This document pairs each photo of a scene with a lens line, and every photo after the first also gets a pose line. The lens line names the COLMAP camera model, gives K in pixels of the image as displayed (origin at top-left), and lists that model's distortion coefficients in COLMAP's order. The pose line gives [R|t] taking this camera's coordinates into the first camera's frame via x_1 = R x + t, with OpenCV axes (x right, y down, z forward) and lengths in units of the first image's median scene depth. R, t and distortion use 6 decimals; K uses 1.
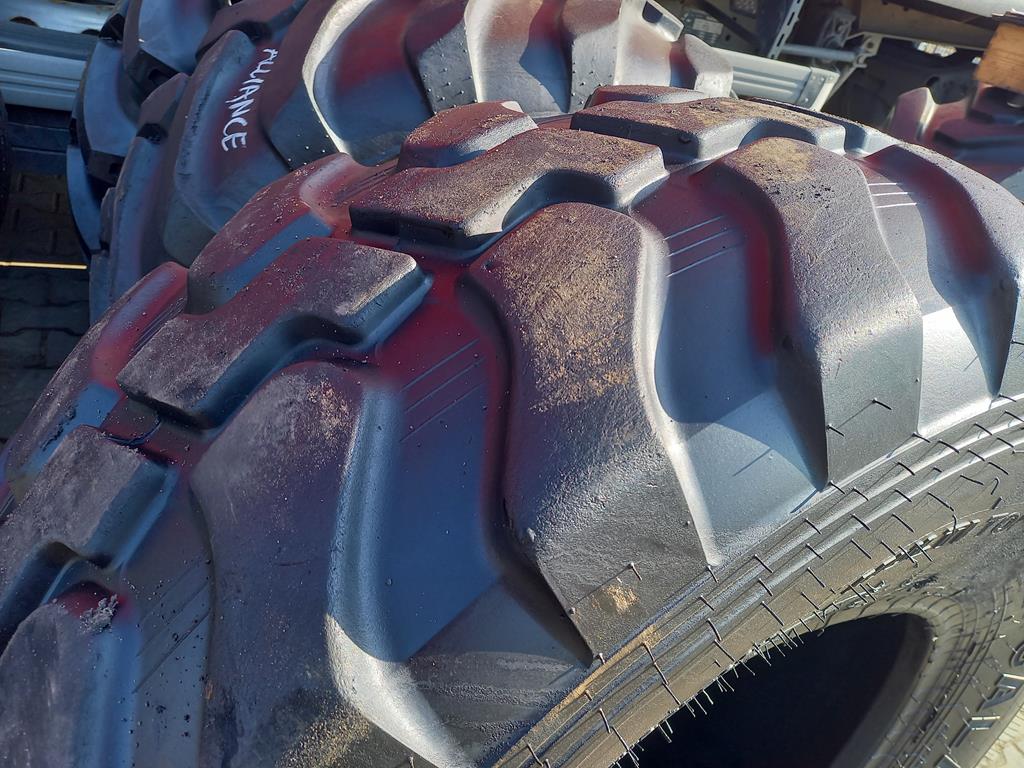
lens RADIAL K [[751.4, 0, 512.1], [0, 751.4, 384.1], [0, 0, 1]] dist [0.030268, -0.018854]
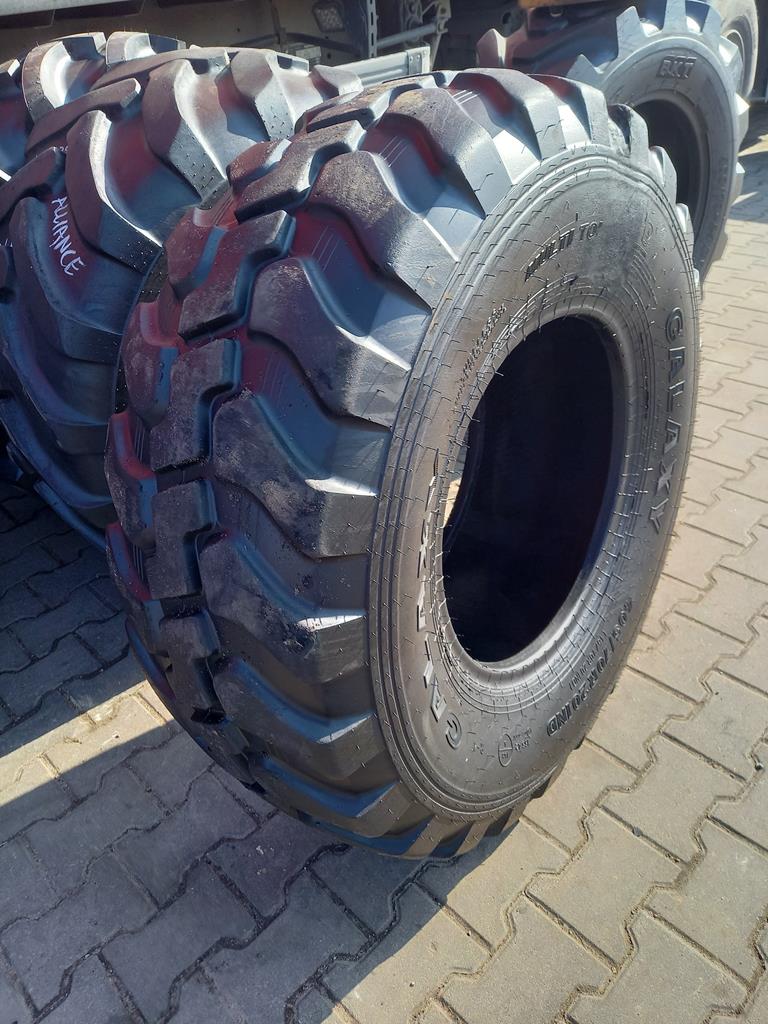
lens RADIAL K [[751.4, 0, 382.4], [0, 751.4, 511.0], [0, 0, 1]] dist [0.030268, -0.018854]
pose [[0.881140, -0.464486, 0.088574, -0.228572], [0.456256, 0.884355, 0.098730, 0.250043], [-0.124189, -0.046583, 0.991165, -0.603908]]
